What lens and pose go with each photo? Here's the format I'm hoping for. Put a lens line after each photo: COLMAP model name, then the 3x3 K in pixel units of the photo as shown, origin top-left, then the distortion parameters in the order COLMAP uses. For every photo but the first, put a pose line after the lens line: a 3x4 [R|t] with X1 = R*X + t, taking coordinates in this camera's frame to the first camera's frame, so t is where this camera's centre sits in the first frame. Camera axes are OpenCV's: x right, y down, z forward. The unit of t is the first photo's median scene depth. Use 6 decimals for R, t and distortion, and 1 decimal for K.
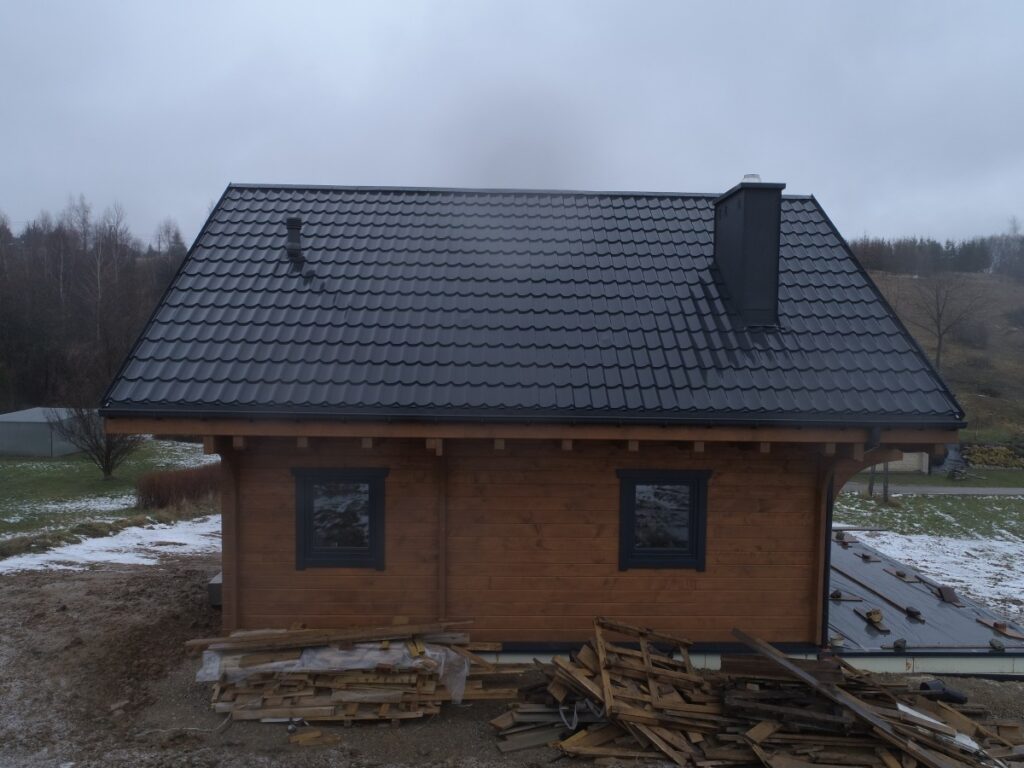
lens RADIAL K [[767.5, 0, 512.0], [0, 767.5, 384.0], [0, 0, 1]] dist [-0.007962, -0.002799]
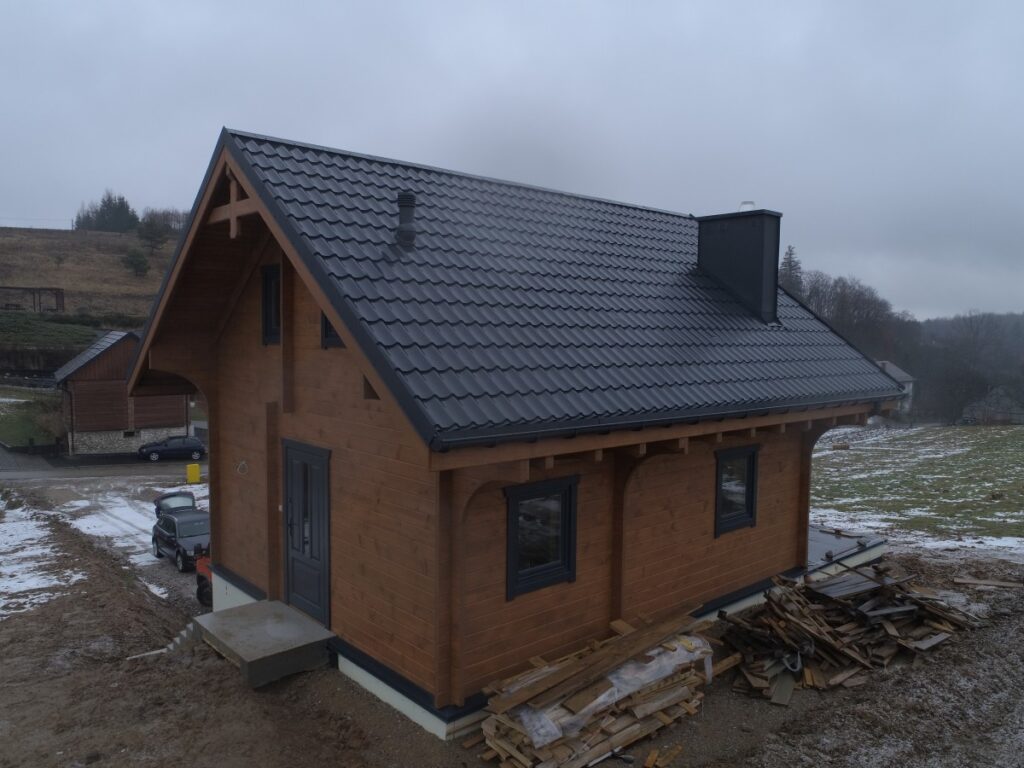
lens RADIAL K [[767.5, 0, 512.0], [0, 767.5, 384.0], [0, 0, 1]] dist [-0.007962, -0.002799]
pose [[0.764767, -0.049395, 0.642411, -0.822840], [0.032996, 0.998751, 0.037513, -0.041811], [-0.643462, -0.007492, 0.765442, 0.314884]]
